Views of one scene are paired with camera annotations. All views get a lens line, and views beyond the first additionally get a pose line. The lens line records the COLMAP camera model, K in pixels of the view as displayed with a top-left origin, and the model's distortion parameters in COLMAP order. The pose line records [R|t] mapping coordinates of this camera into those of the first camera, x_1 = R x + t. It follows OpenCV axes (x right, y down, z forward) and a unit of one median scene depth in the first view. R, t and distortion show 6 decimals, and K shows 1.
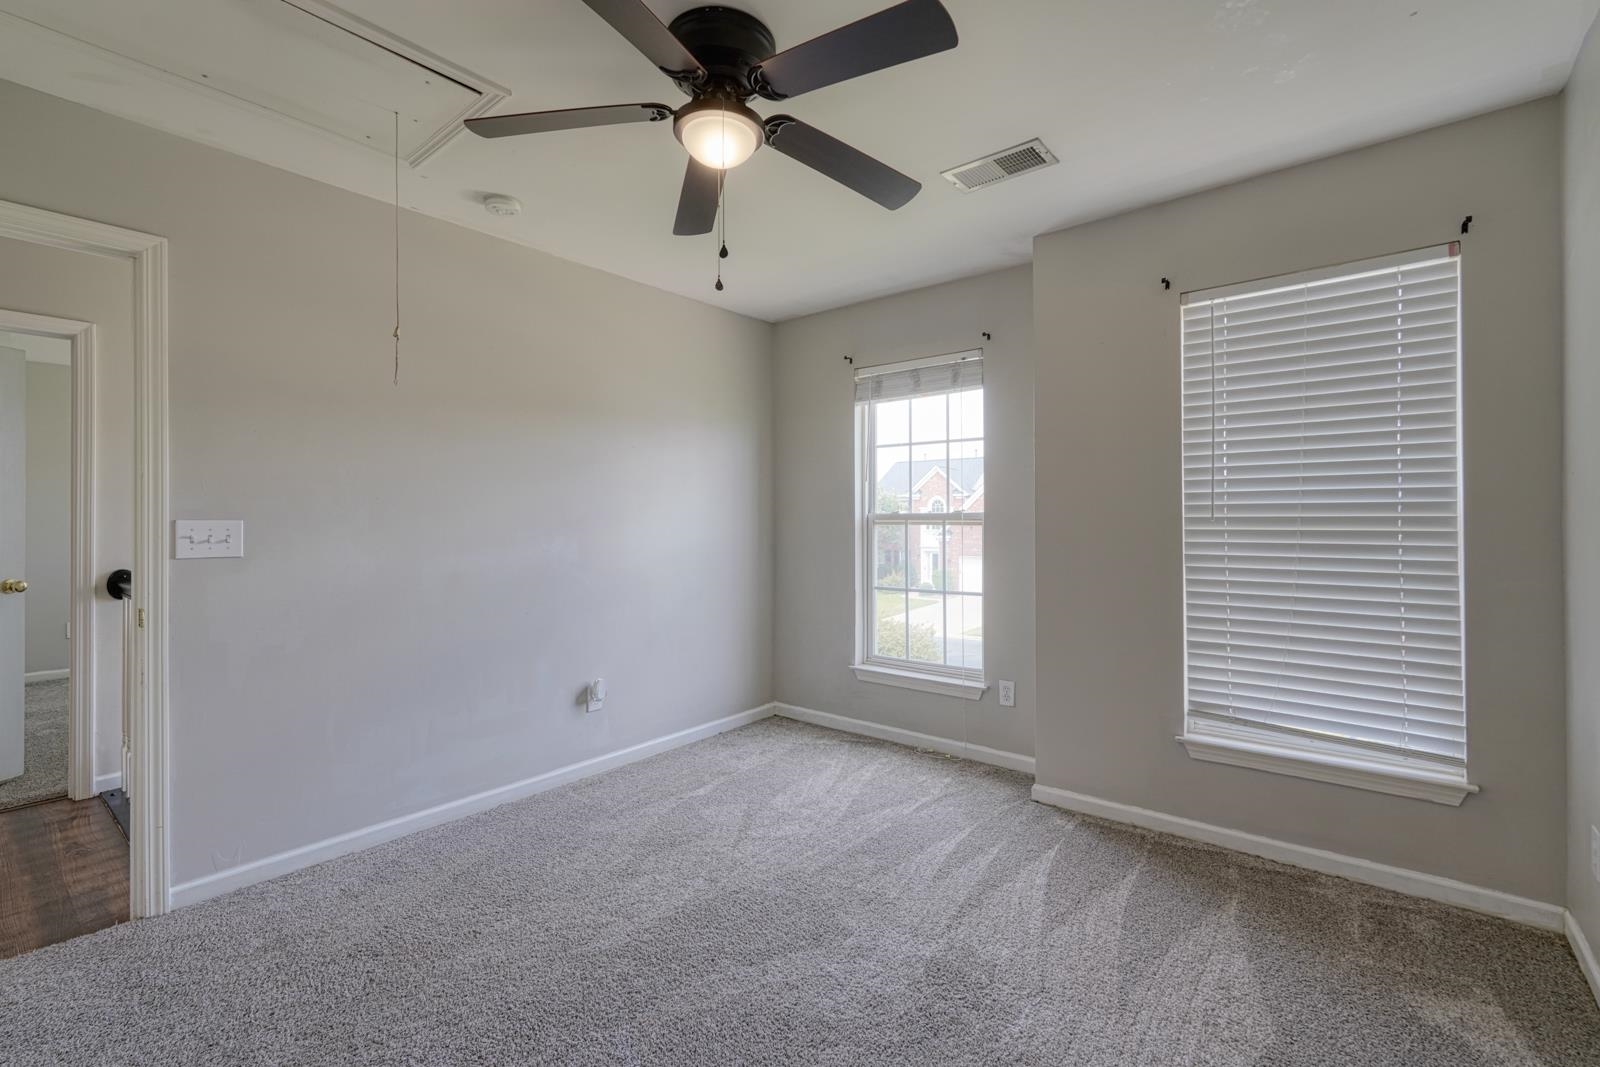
lens RADIAL K [[706.2, 0, 804.7], [0, 706.2, 520.5], [0, 0, 1]] dist [0.000874, -0.000010]
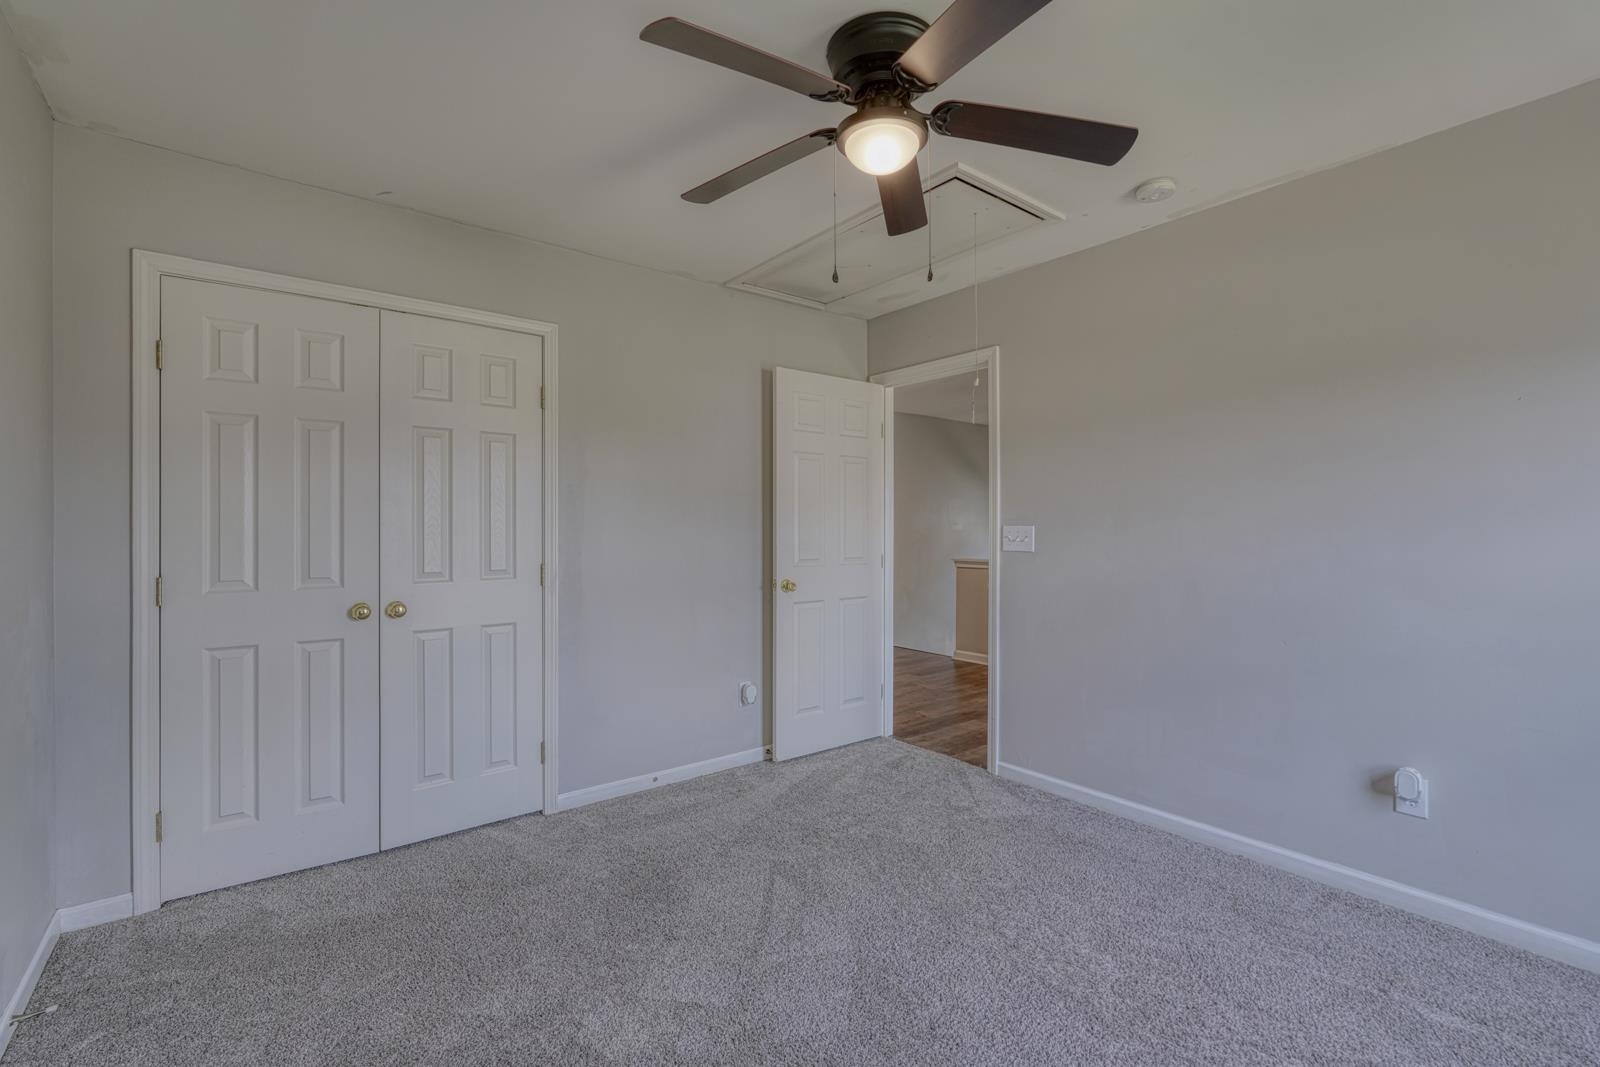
lens RADIAL K [[706.2, 0, 805.9], [0, 706.2, 534.2], [0, 0, 1]] dist [0.000874, -0.000010]
pose [[-0.218248, 0.006752, -0.975870, 0.694885], [-0.002725, 0.999968, 0.007528, 0.006613], [0.975889, 0.004302, -0.218223, 0.891151]]
